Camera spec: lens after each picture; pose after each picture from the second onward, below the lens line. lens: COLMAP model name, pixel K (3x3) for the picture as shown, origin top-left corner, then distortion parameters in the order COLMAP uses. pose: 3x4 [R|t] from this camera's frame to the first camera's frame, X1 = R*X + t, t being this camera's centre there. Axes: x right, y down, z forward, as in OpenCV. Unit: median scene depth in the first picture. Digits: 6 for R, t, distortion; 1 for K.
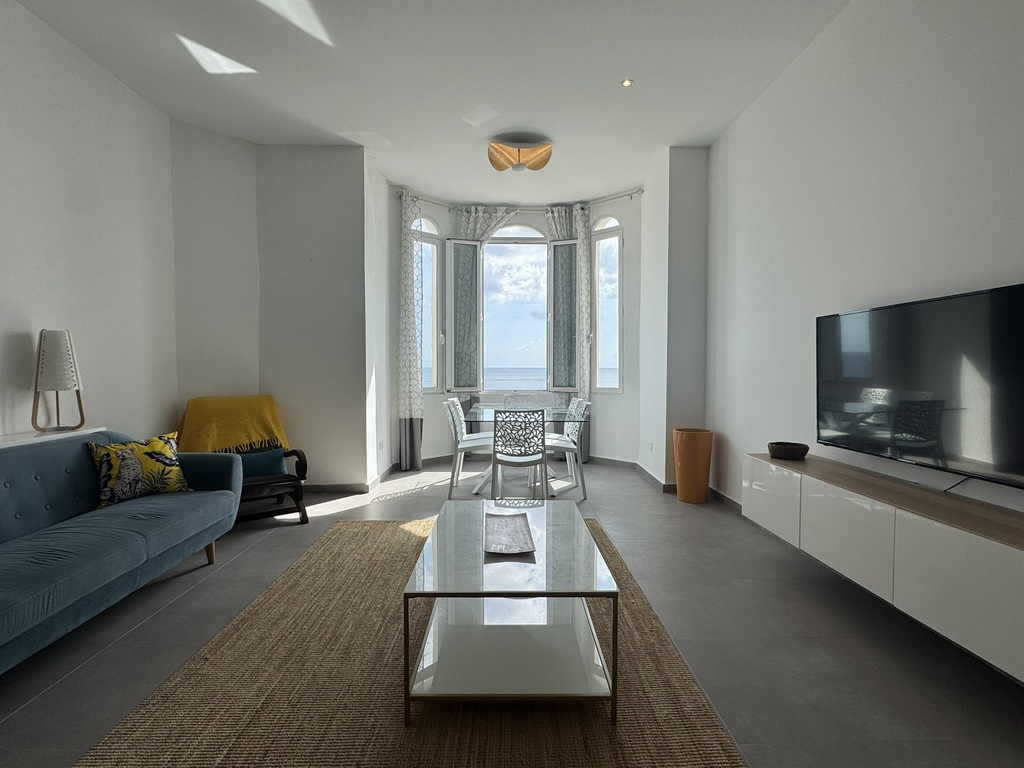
lens RADIAL K [[499.9, 0, 512.0], [0, 499.9, 384.0], [0, 0, 1]] dist [-0.000715, -0.001611]
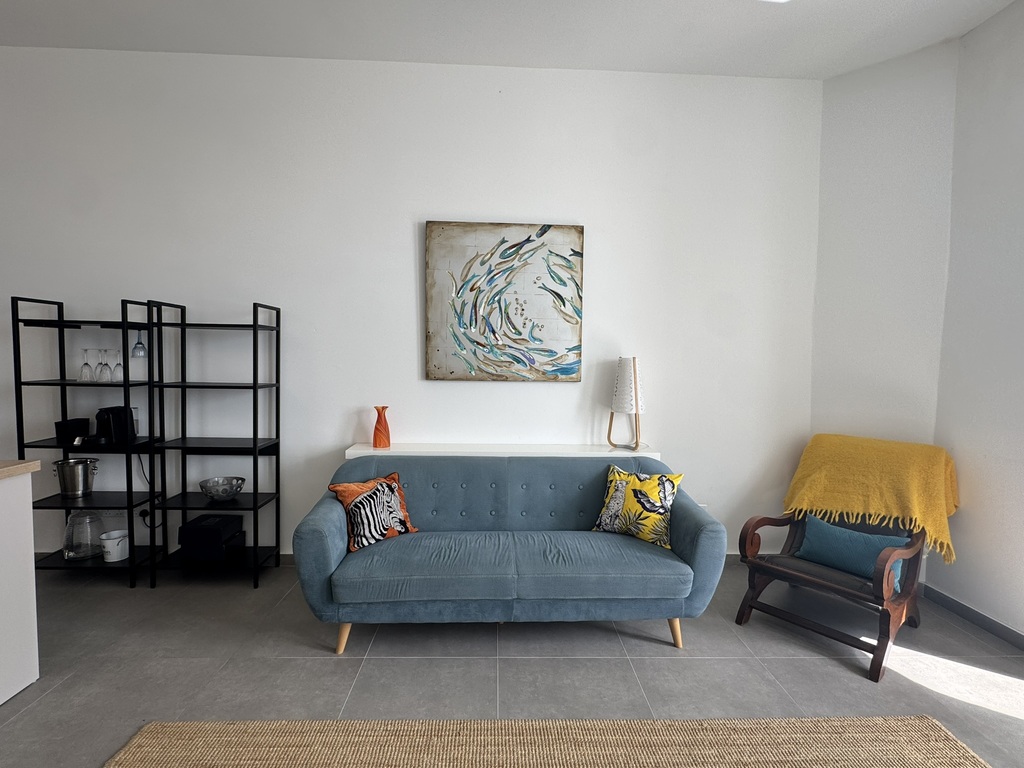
lens RADIAL K [[499.9, 0, 512.0], [0, 499.9, 384.0], [0, 0, 1]] dist [-0.000715, -0.001611]
pose [[0.021466, 0.052395, -0.998396, 0.185469], [-0.053250, 0.997268, 0.051191, -0.094659], [0.998350, 0.052066, 0.024197, 0.732099]]
